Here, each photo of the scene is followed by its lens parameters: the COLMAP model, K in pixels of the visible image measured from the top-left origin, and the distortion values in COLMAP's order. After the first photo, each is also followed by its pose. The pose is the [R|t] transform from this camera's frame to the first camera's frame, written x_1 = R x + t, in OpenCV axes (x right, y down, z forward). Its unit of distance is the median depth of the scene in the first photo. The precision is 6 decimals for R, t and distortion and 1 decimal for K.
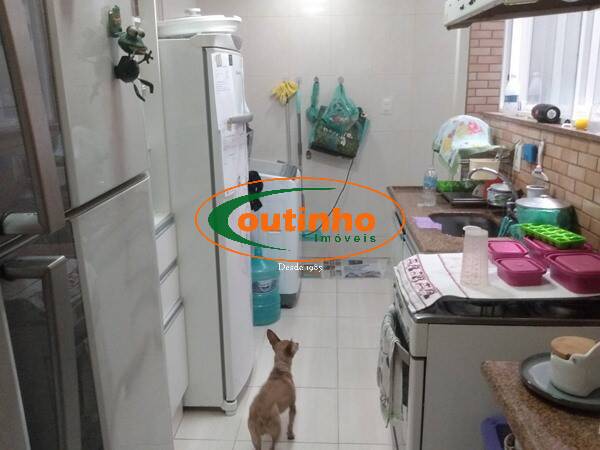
lens RADIAL K [[559.2, 0, 300.0], [0, 559.2, 225.0], [0, 0, 1]] dist [0.108295, -0.238342]
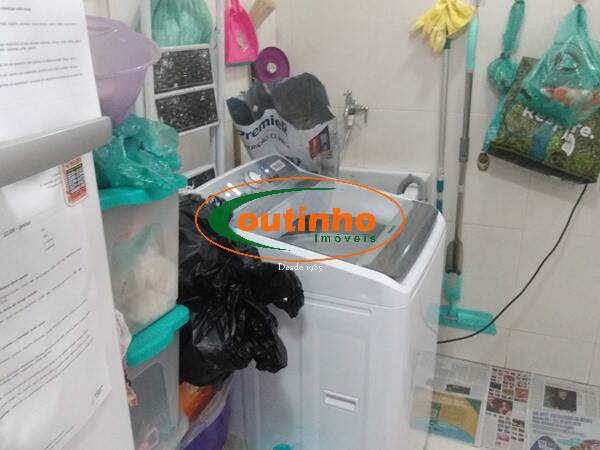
lens RADIAL K [[559.2, 0, 300.0], [0, 559.2, 225.0], [0, 0, 1]] dist [0.108295, -0.238342]
pose [[0.937125, 0.118108, -0.328402, 0.034100], [-0.081222, 0.988964, 0.123904, -0.123241], [0.339412, -0.089441, 0.936376, 0.518969]]
